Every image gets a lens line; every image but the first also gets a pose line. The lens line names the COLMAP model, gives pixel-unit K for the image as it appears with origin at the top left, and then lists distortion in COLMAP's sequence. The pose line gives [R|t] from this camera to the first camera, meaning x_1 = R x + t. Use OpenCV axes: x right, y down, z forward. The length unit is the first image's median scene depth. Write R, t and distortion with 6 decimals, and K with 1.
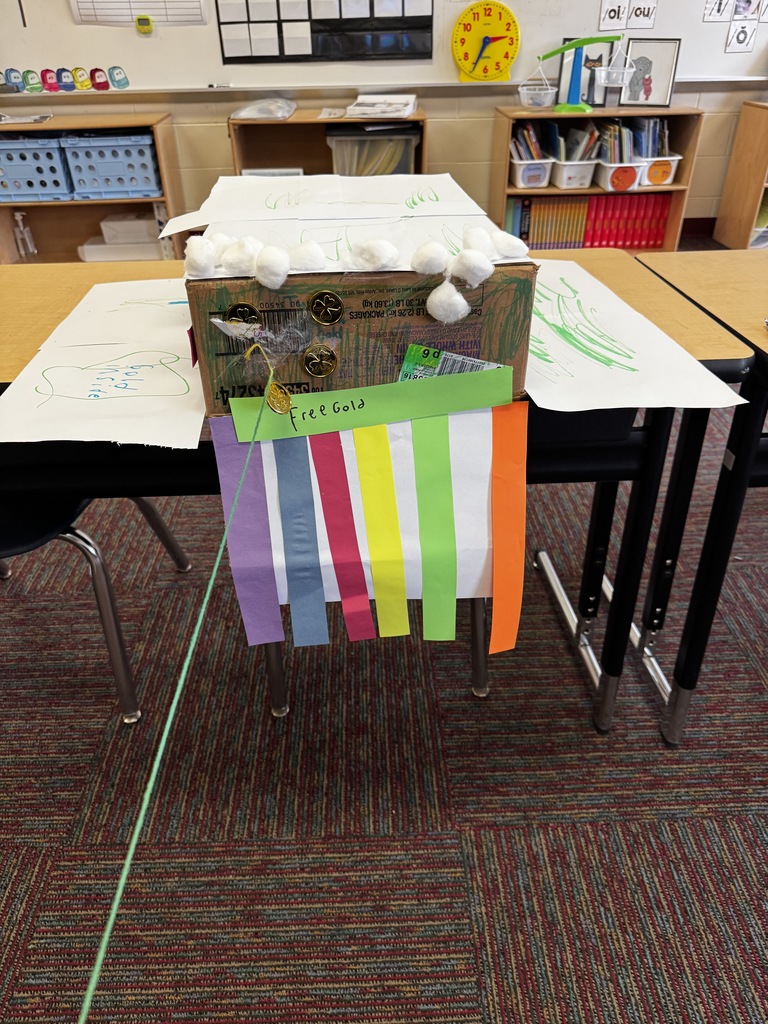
lens RADIAL K [[724.8, 0, 381.1], [0, 724.8, 509.0], [0, 0, 1]] dist [-0.030503, -0.000123]
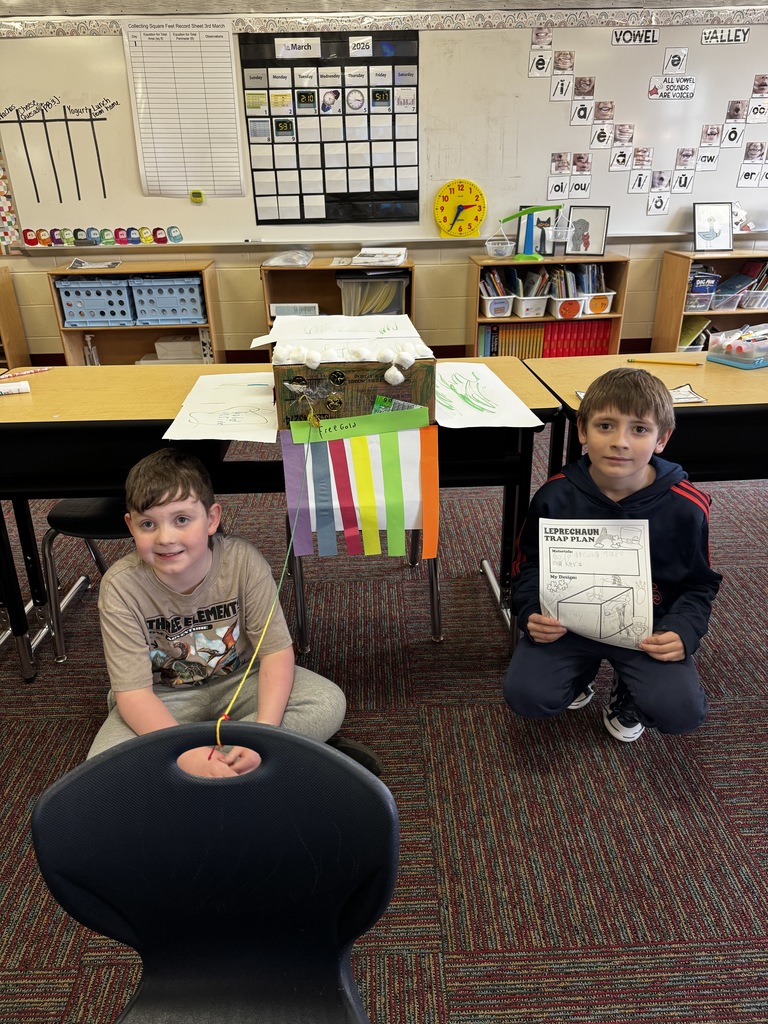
lens RADIAL K [[724.8, 0, 389.6], [0, 724.8, 515.0], [0, 0, 1]] dist [-0.030503, -0.000123]
pose [[0.999995, -0.001681, 0.002654, 0.034170], [0.002052, 0.989197, -0.146580, 0.207861], [-0.002379, 0.146585, 0.989195, -0.505117]]
